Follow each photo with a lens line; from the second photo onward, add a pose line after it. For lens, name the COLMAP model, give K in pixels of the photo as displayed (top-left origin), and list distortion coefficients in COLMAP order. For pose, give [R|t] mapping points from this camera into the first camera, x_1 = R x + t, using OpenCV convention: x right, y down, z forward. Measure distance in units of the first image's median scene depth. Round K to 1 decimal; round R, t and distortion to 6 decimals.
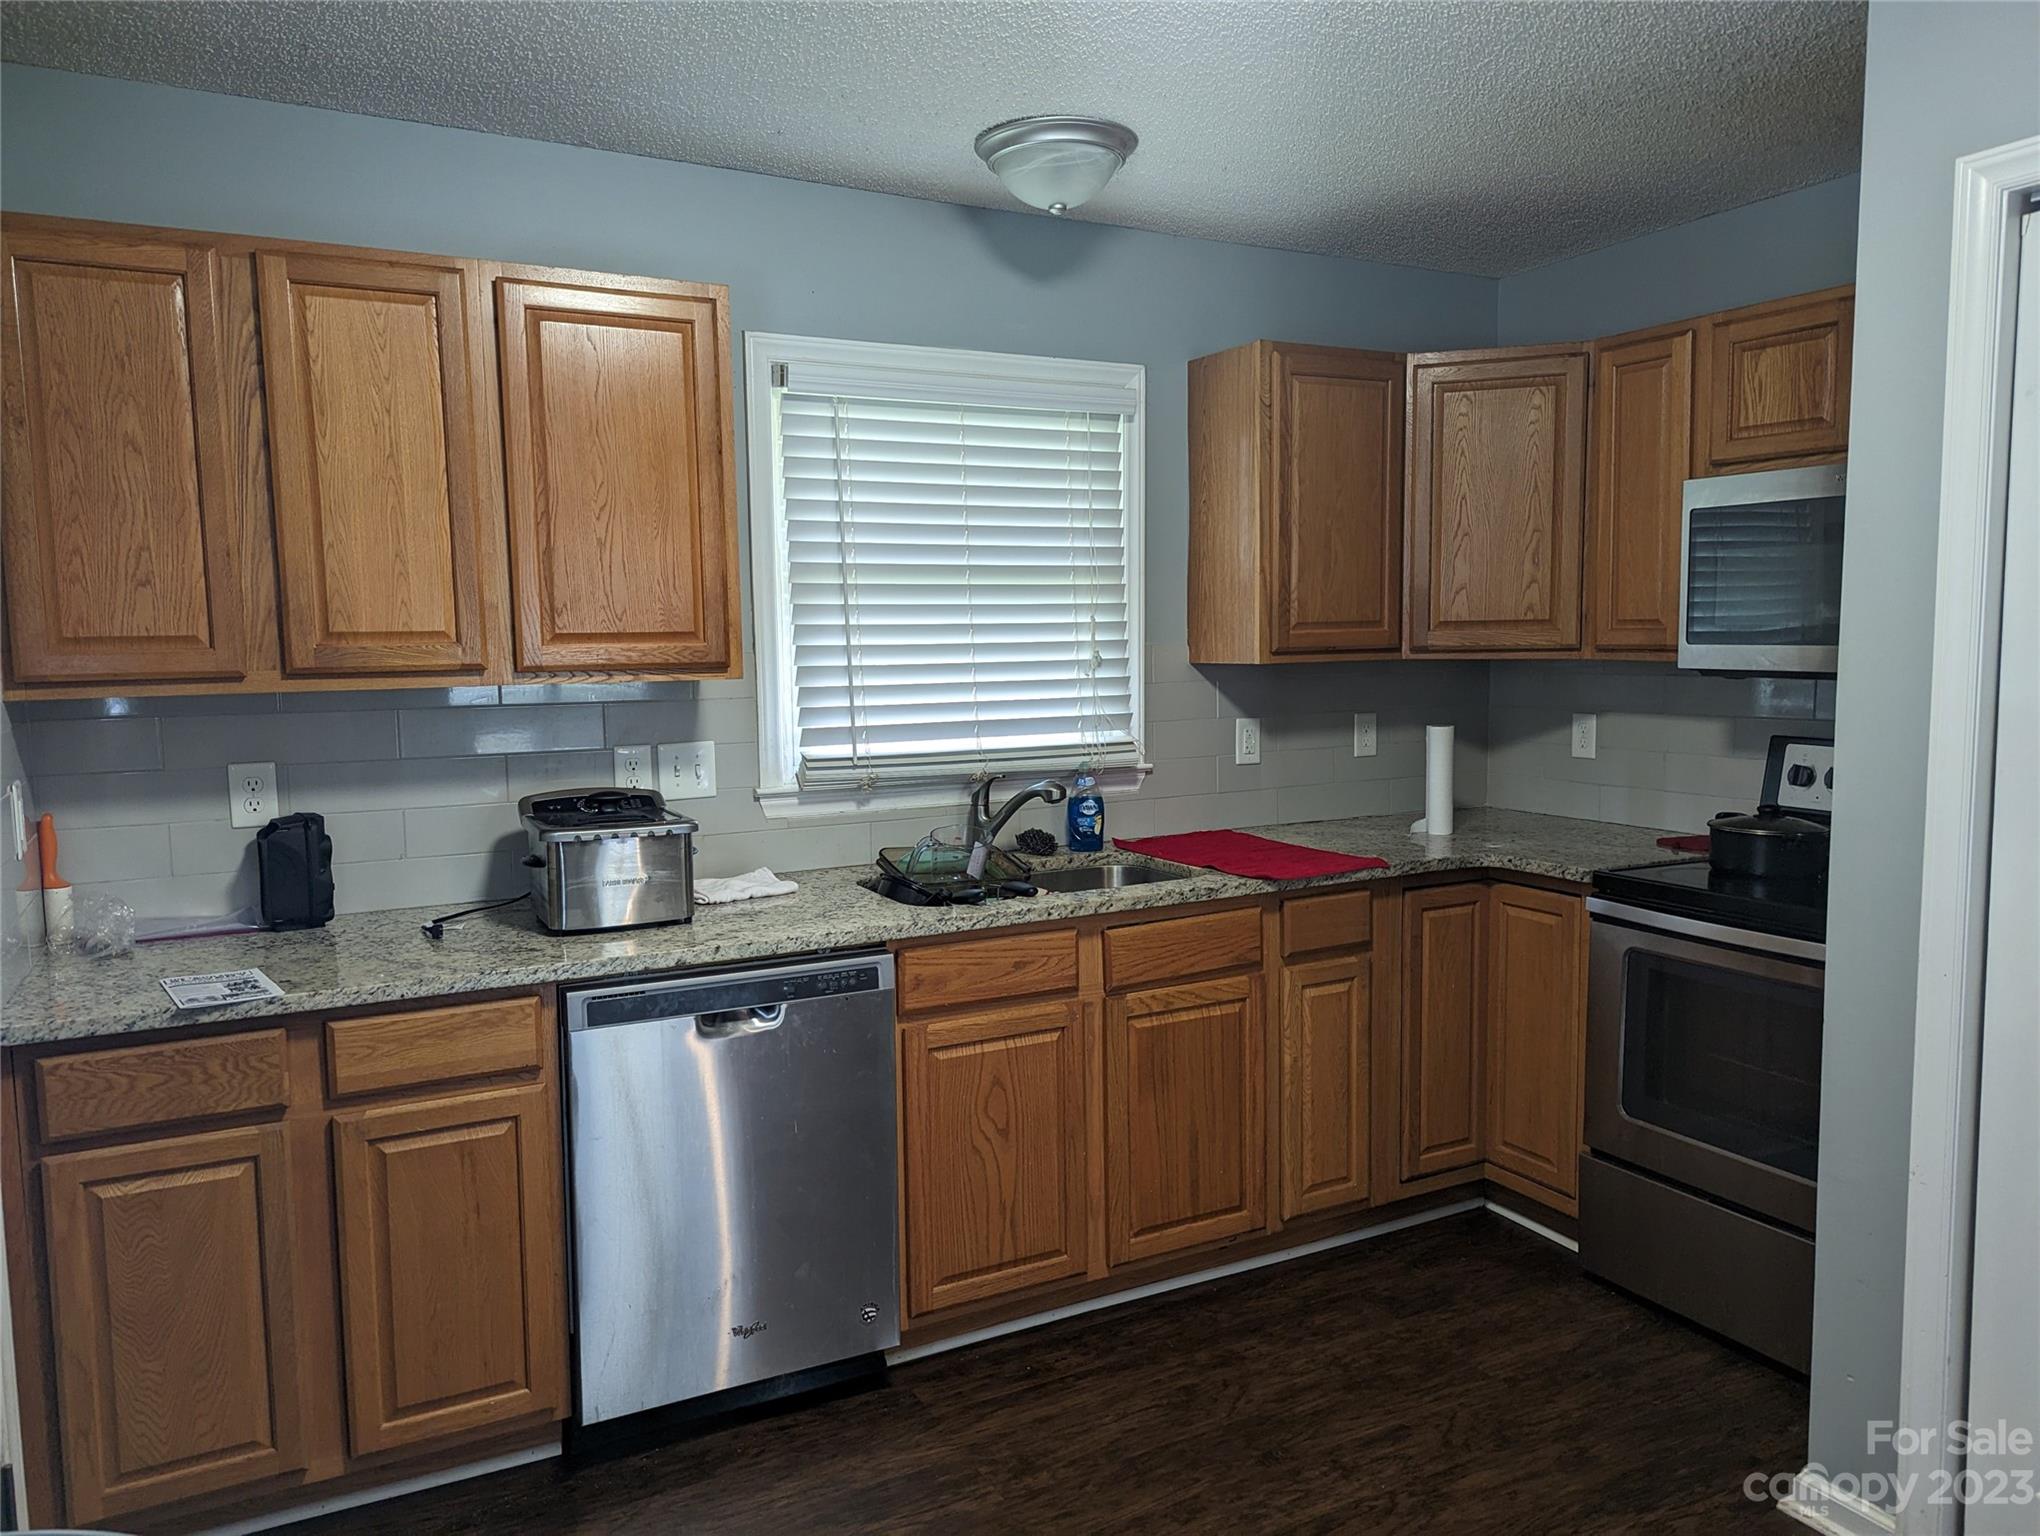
lens RADIAL K [[1439.9, 0, 1025.0], [0, 1439.9, 769.4], [0, 0, 1]] dist [0.049640, -0.047147]
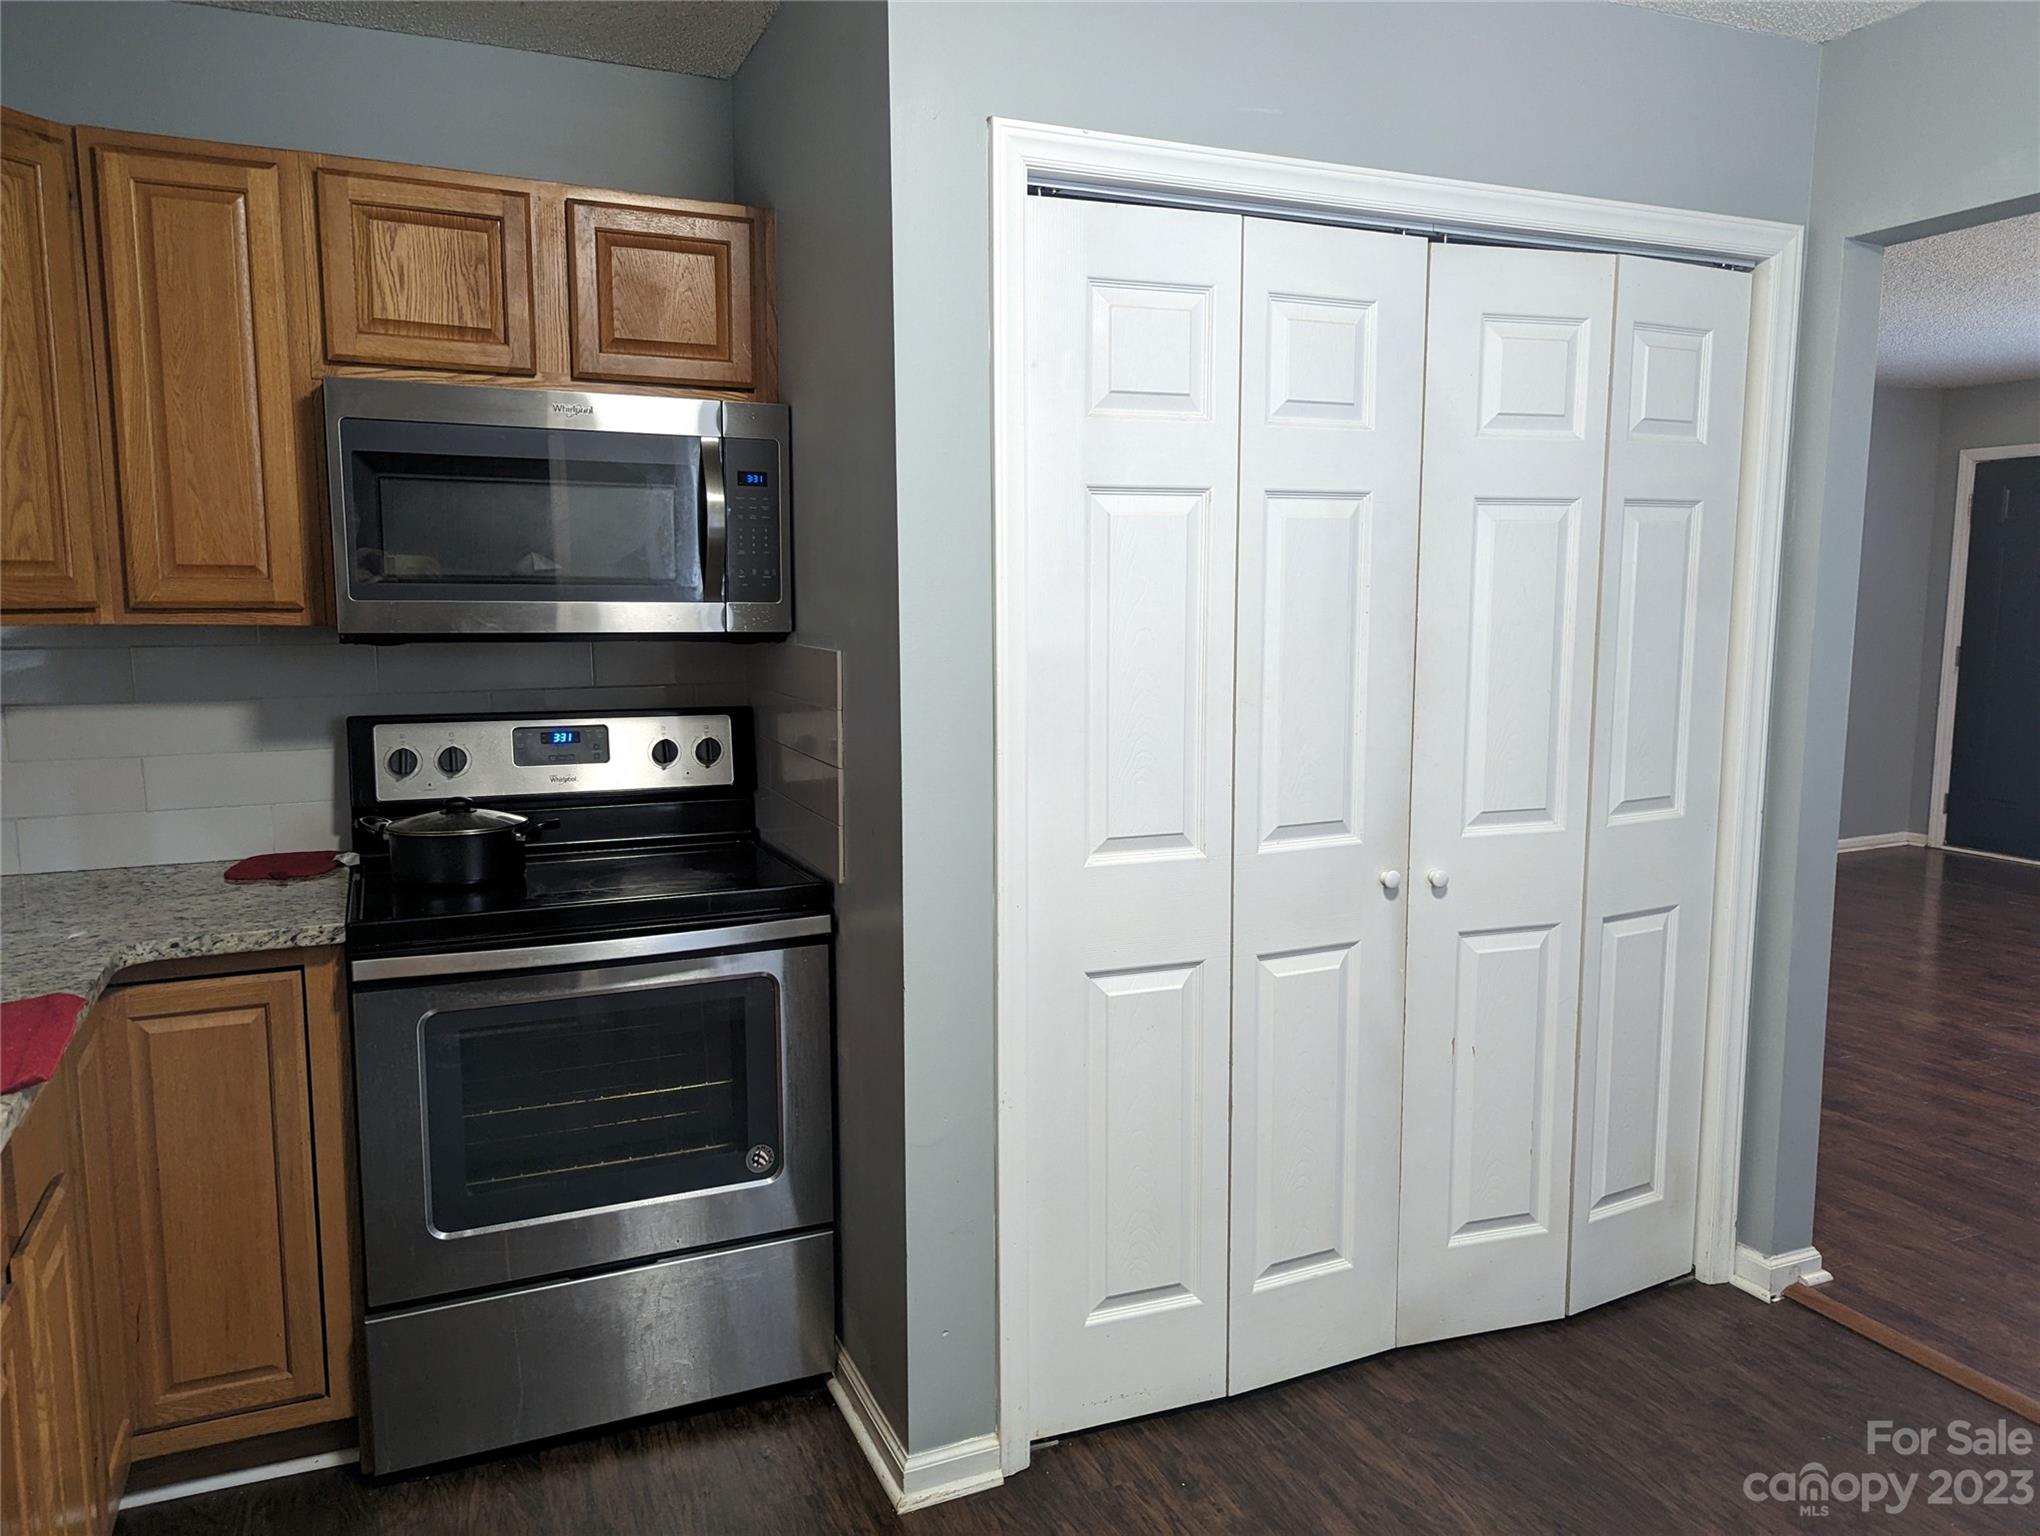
lens RADIAL K [[1439.9, 0, 1010.2], [0, 1439.9, 771.9], [0, 0, 1]] dist [0.049640, -0.047147]
pose [[0.072961, -0.111055, 0.991132, -0.255440], [0.094972, 0.990039, 0.103941, -0.042526], [-0.992803, 0.086546, 0.082781, 0.581260]]
